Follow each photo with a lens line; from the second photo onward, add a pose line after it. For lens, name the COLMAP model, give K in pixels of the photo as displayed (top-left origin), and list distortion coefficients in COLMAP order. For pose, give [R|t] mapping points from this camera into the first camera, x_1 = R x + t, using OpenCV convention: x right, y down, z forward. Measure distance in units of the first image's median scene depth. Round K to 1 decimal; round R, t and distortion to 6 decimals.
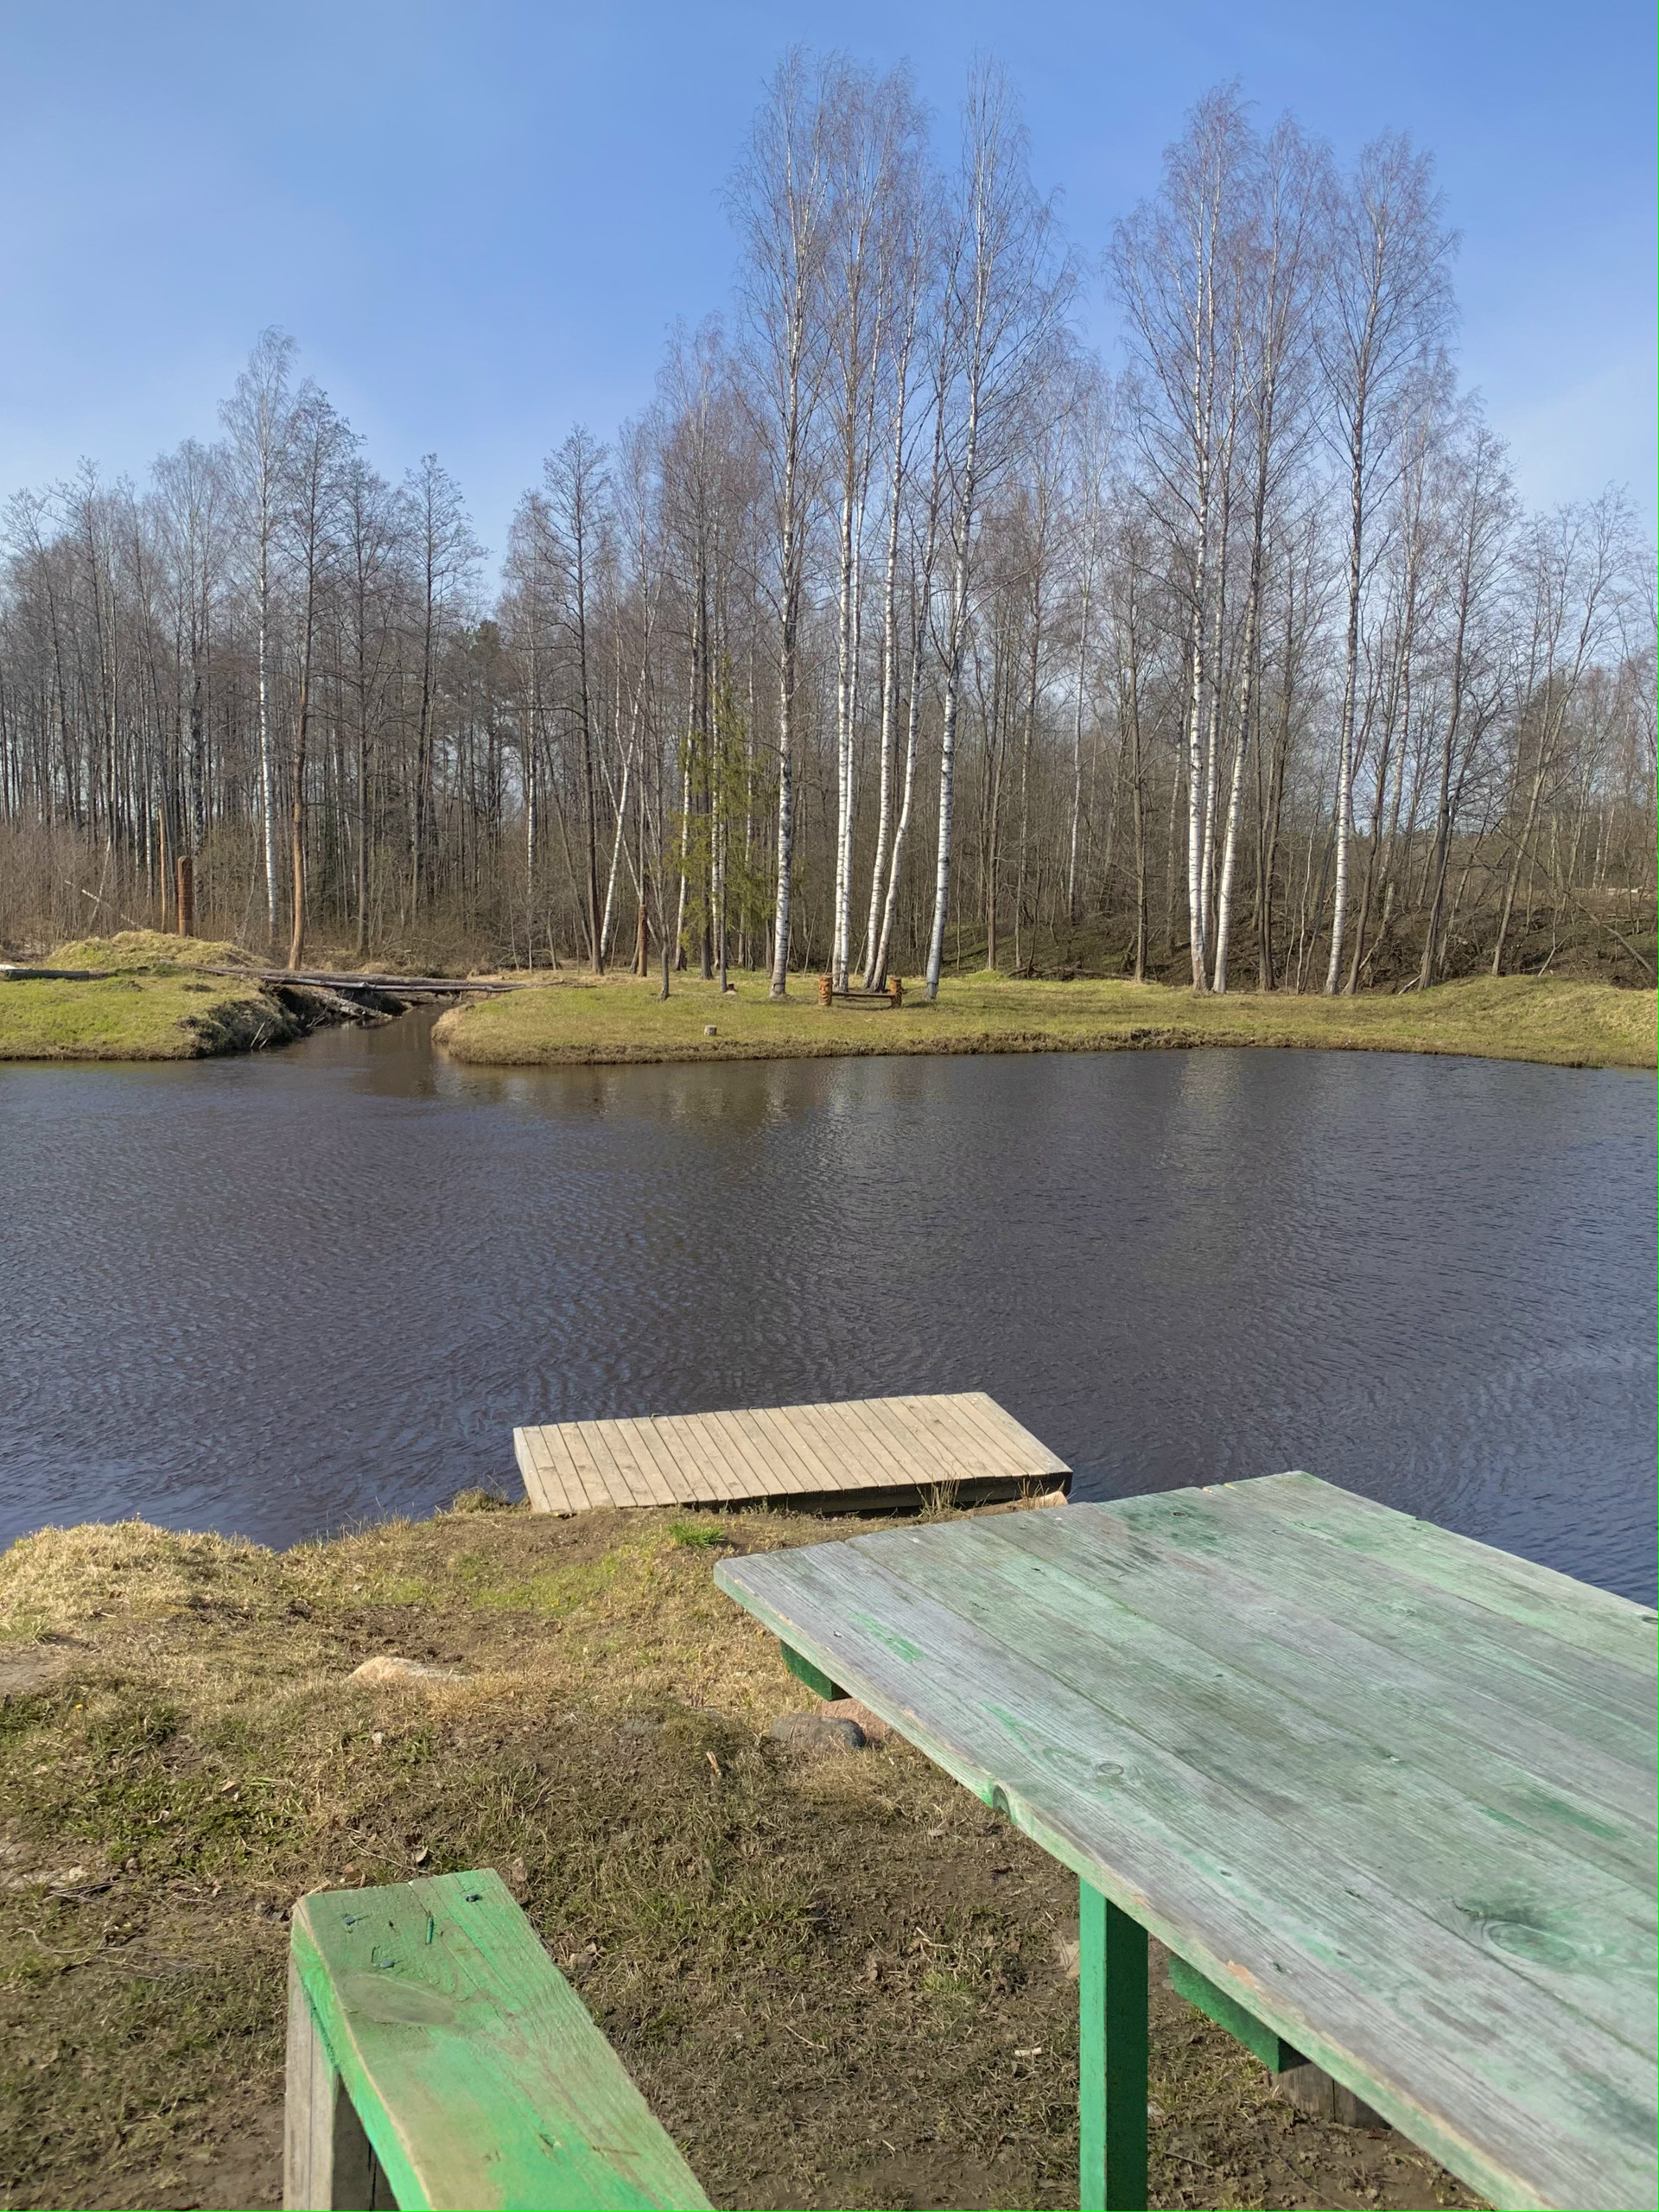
lens RADIAL K [[1772.4, 0, 829.5], [0, 1772.4, 1106.0], [0, 0, 1]] dist [0.167610, -0.383693]
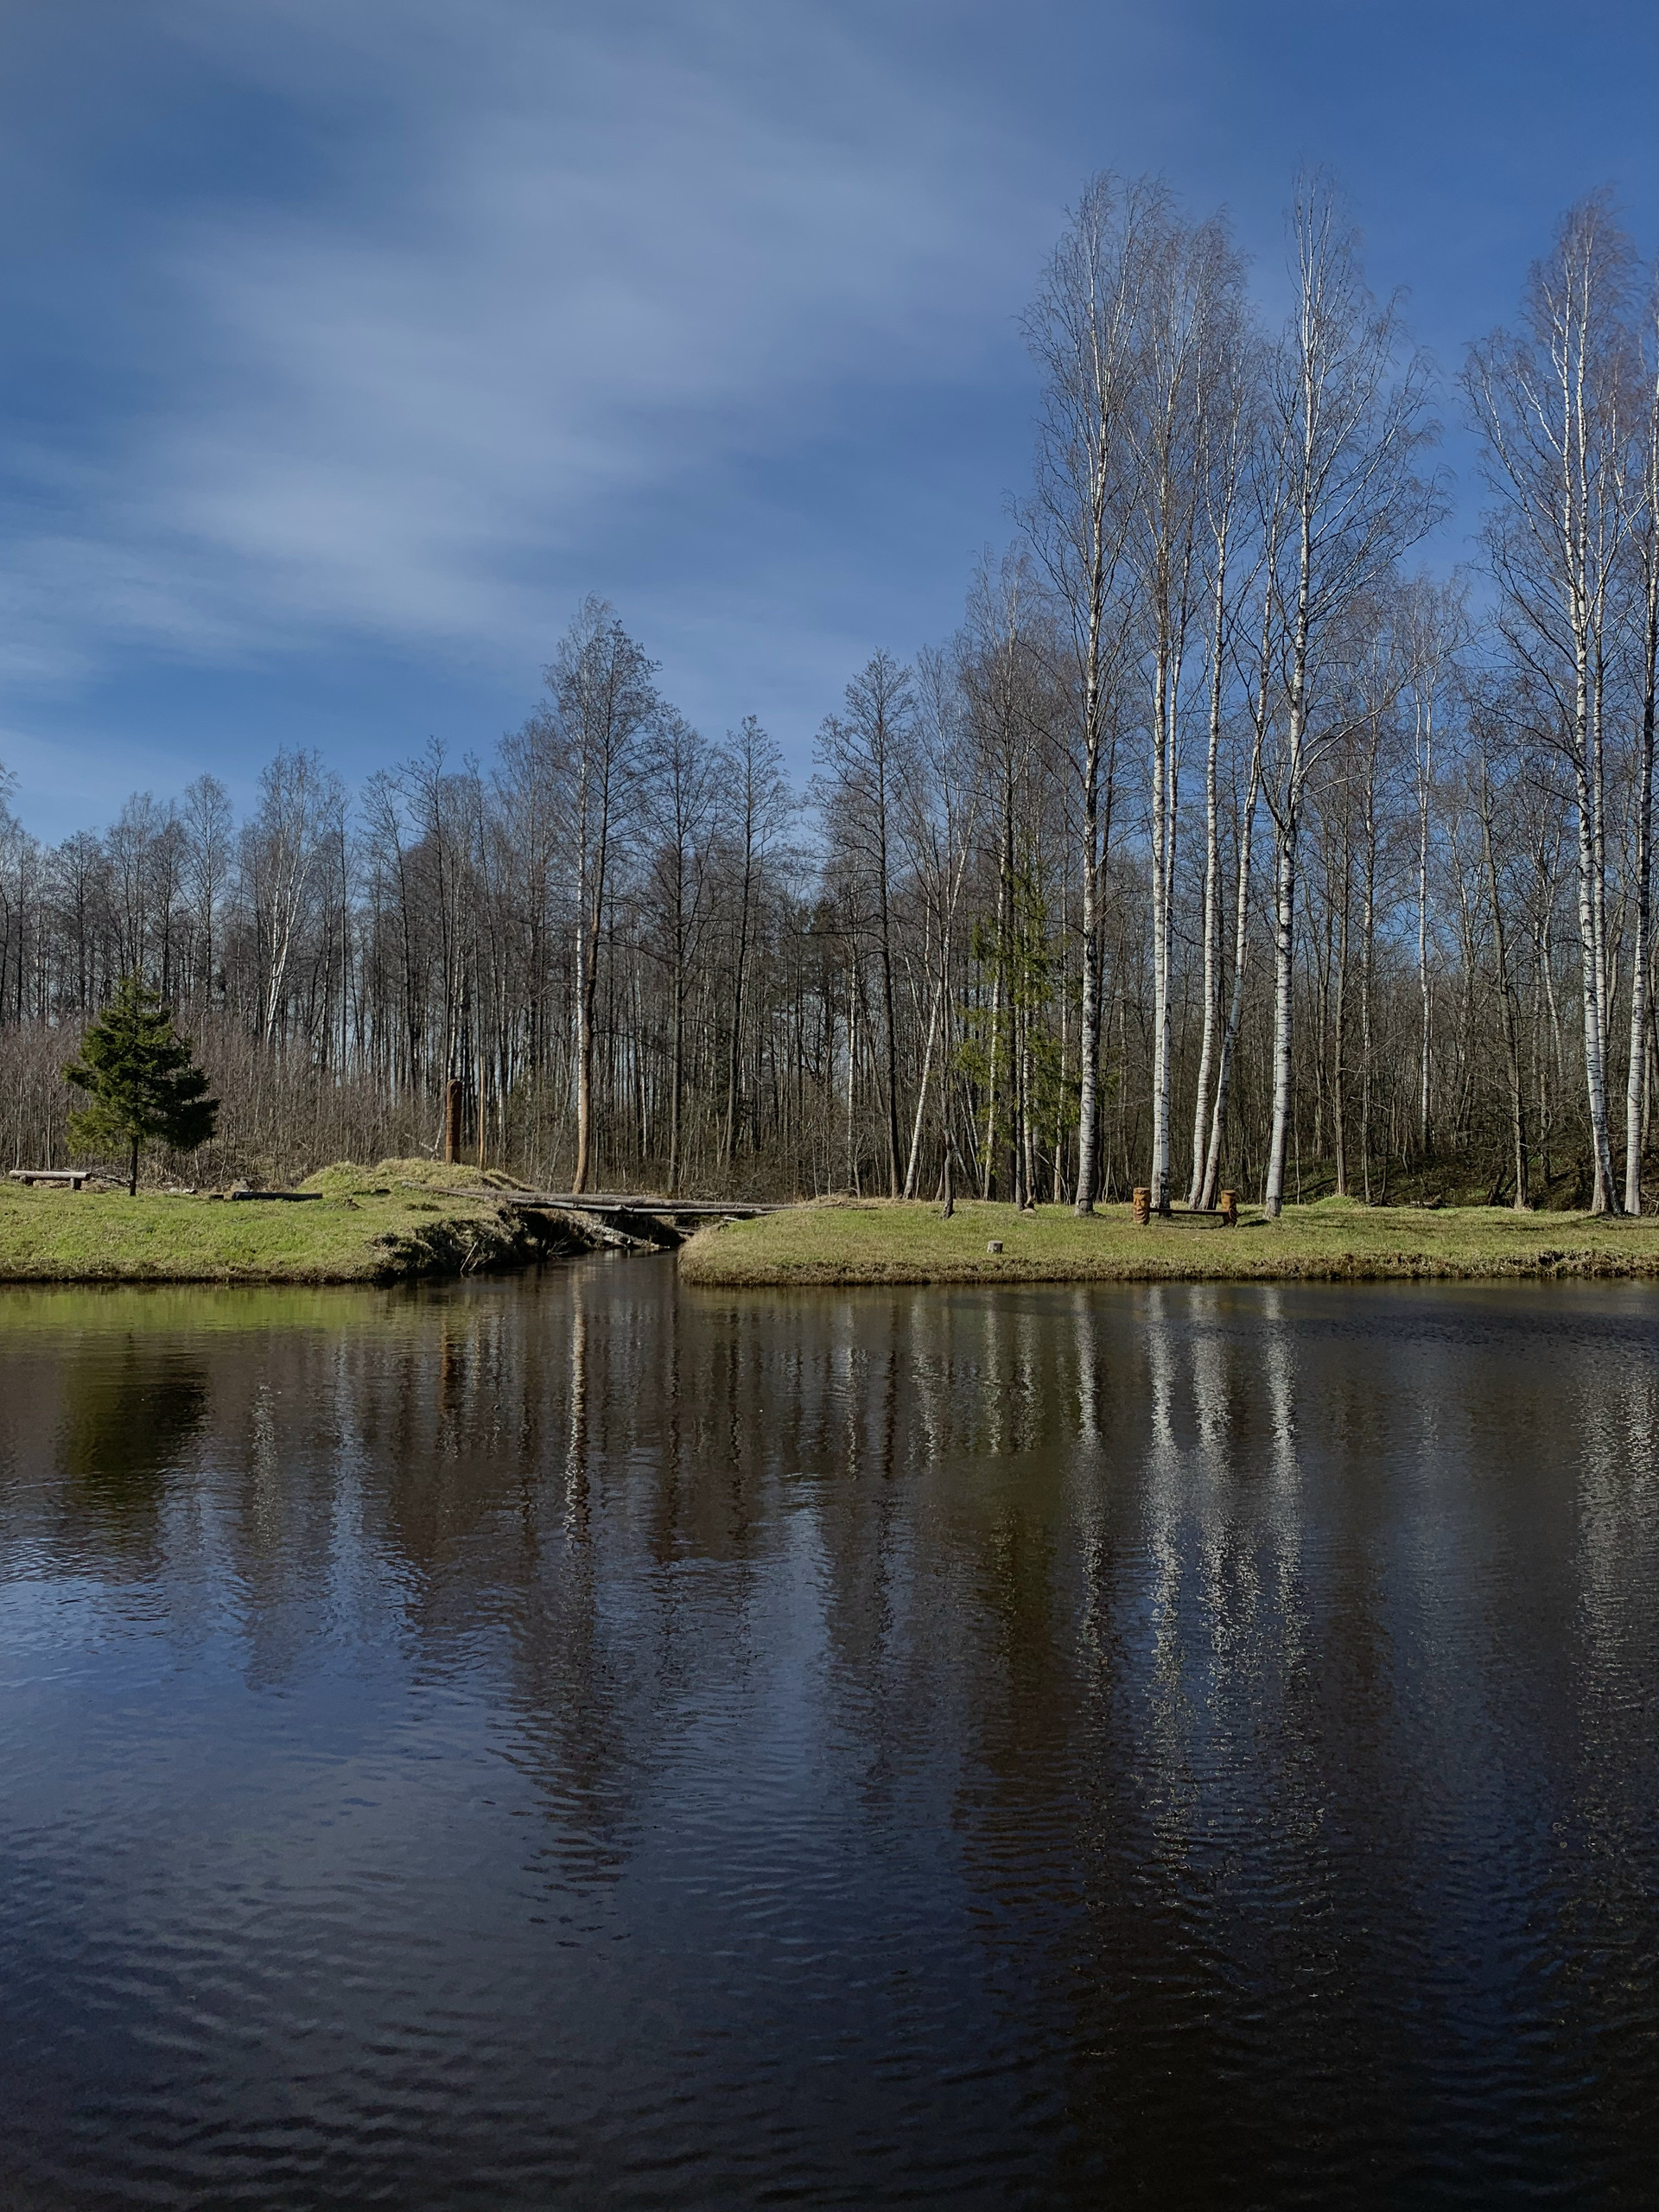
lens RADIAL K [[1772.4, 0, 829.5], [0, 1772.4, 1106.0], [0, 0, 1]] dist [0.167610, -0.383693]
pose [[0.983612, -0.019744, -0.179214, 0.004245], [-0.005593, 0.990166, -0.139784, 0.005903], [0.180211, 0.138496, 0.973829, 0.143695]]
